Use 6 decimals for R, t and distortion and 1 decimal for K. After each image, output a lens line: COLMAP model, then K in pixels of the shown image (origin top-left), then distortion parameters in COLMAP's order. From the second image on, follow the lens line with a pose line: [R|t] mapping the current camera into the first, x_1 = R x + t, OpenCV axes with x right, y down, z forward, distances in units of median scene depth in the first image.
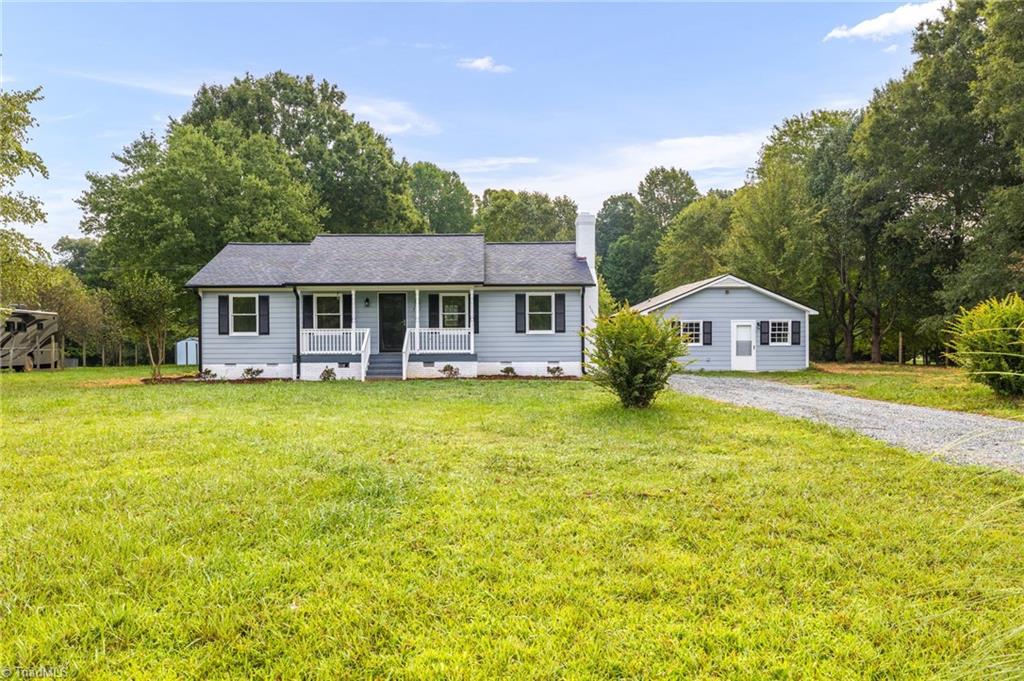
lens RADIAL K [[780.8, 0, 512.0], [0, 780.8, 340.5], [0, 0, 1]] dist [-0.002735, 0.003627]
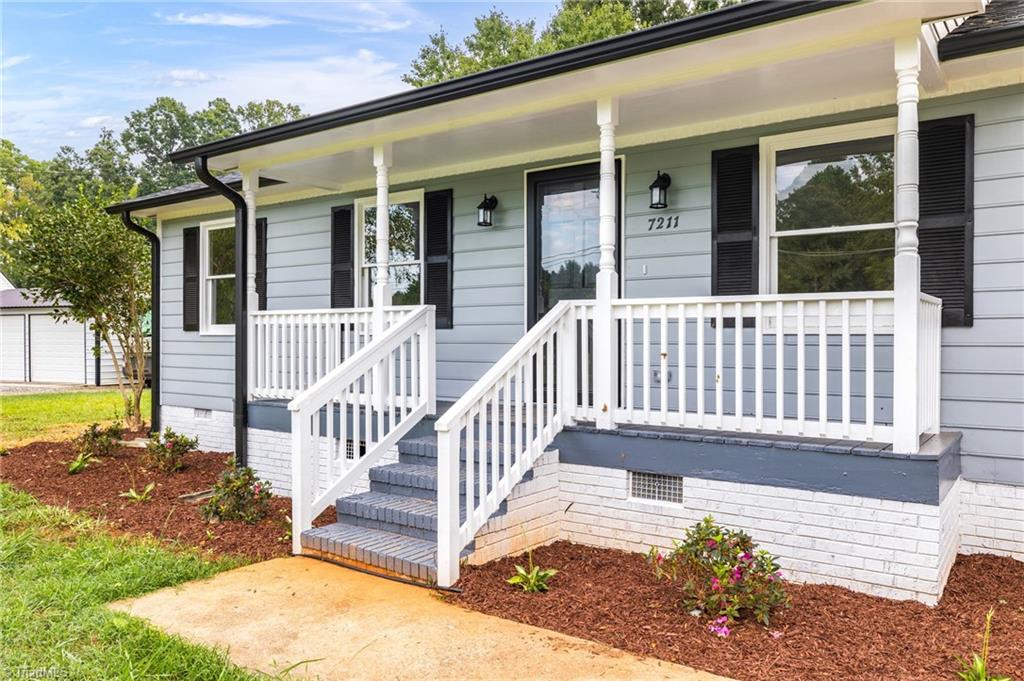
lens RADIAL K [[780.8, 0, 512.0], [0, 780.8, 340.5], [0, 0, 1]] dist [-0.002735, 0.003627]
pose [[0.793848, 0.008625, -0.608056, -0.016937], [-0.013915, 0.999895, -0.003983, -0.003742], [0.607958, 0.011623, 0.793884, 0.785435]]
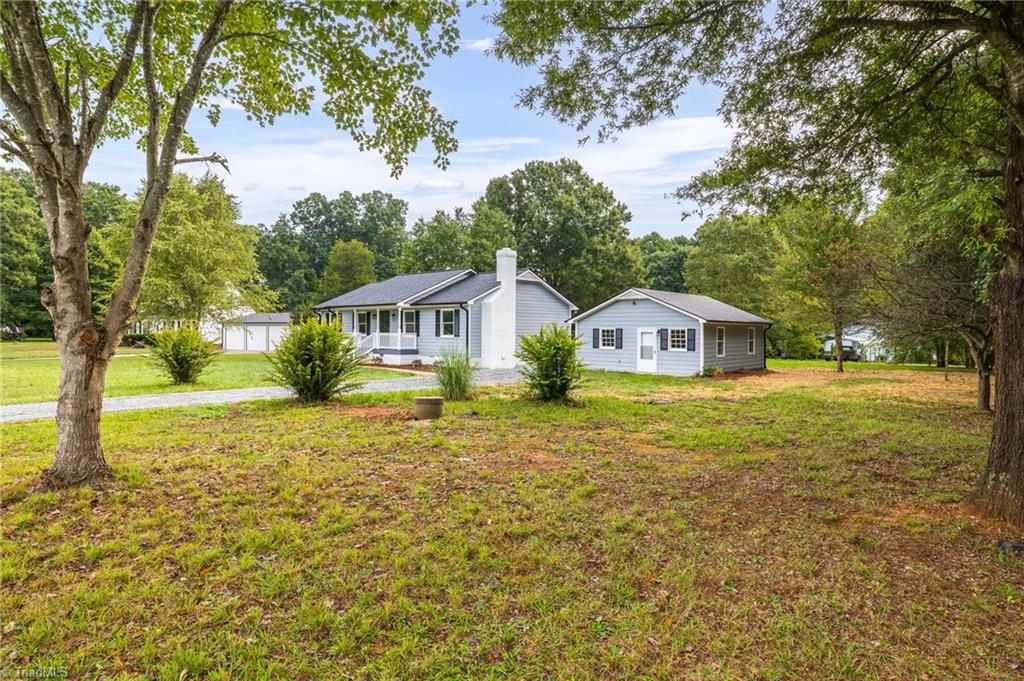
lens RADIAL K [[780.8, 0, 512.0], [0, 780.8, 340.5], [0, 0, 1]] dist [-0.002735, 0.003627]
pose [[0.685758, 0.014928, -0.727676, 1.168353], [-0.016655, 0.999850, 0.004816, -0.011675], [0.727639, 0.008817, 0.685904, 0.099652]]
